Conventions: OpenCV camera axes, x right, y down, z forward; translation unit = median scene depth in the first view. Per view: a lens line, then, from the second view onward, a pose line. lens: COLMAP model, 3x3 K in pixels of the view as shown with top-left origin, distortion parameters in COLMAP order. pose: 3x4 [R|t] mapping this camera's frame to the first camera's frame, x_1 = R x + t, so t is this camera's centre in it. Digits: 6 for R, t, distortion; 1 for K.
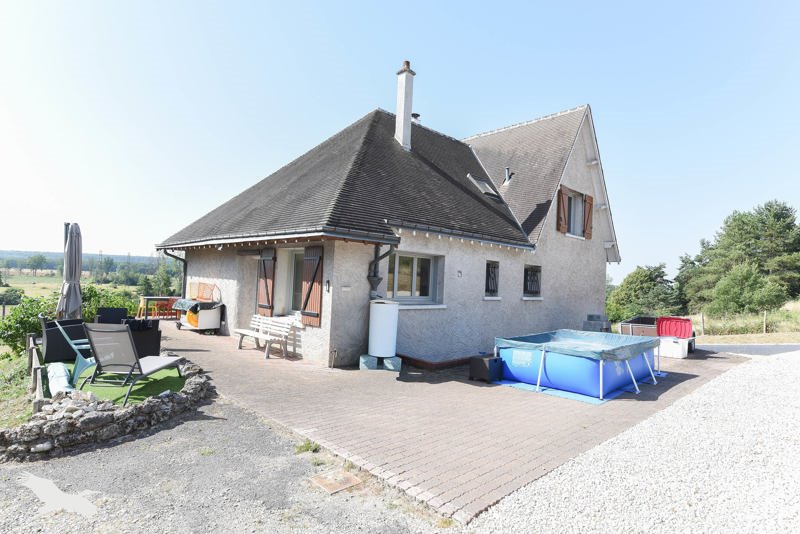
lens RADIAL K [[430.3, 0, 407.5], [0, 430.3, 269.4], [0, 0, 1]] dist [0.002797, 0.000942]
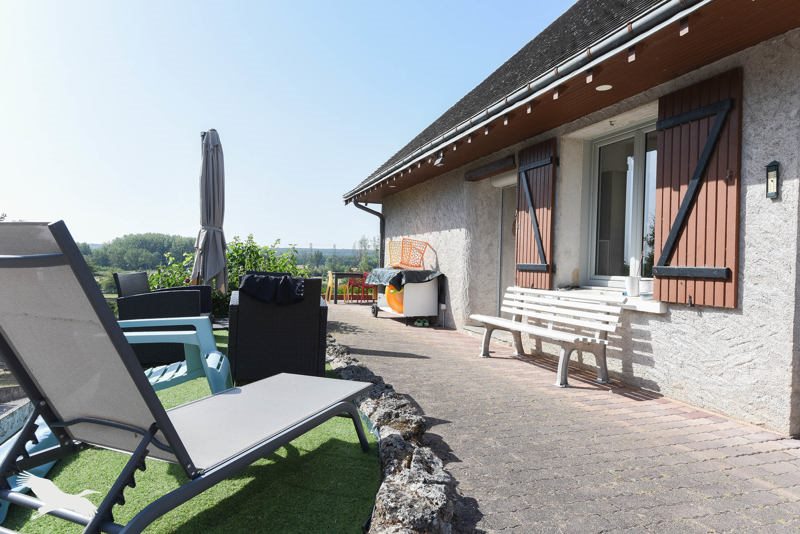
lens RADIAL K [[501.5, 0, 400.9], [0, 501.5, 266.5], [0, 0, 1]] dist [0.010641, 0.001467]
pose [[0.901784, -0.020030, -0.431723, -0.226961], [0.026508, 0.999608, 0.008992, 0.075734], [0.431373, -0.019553, 0.901962, 0.451031]]
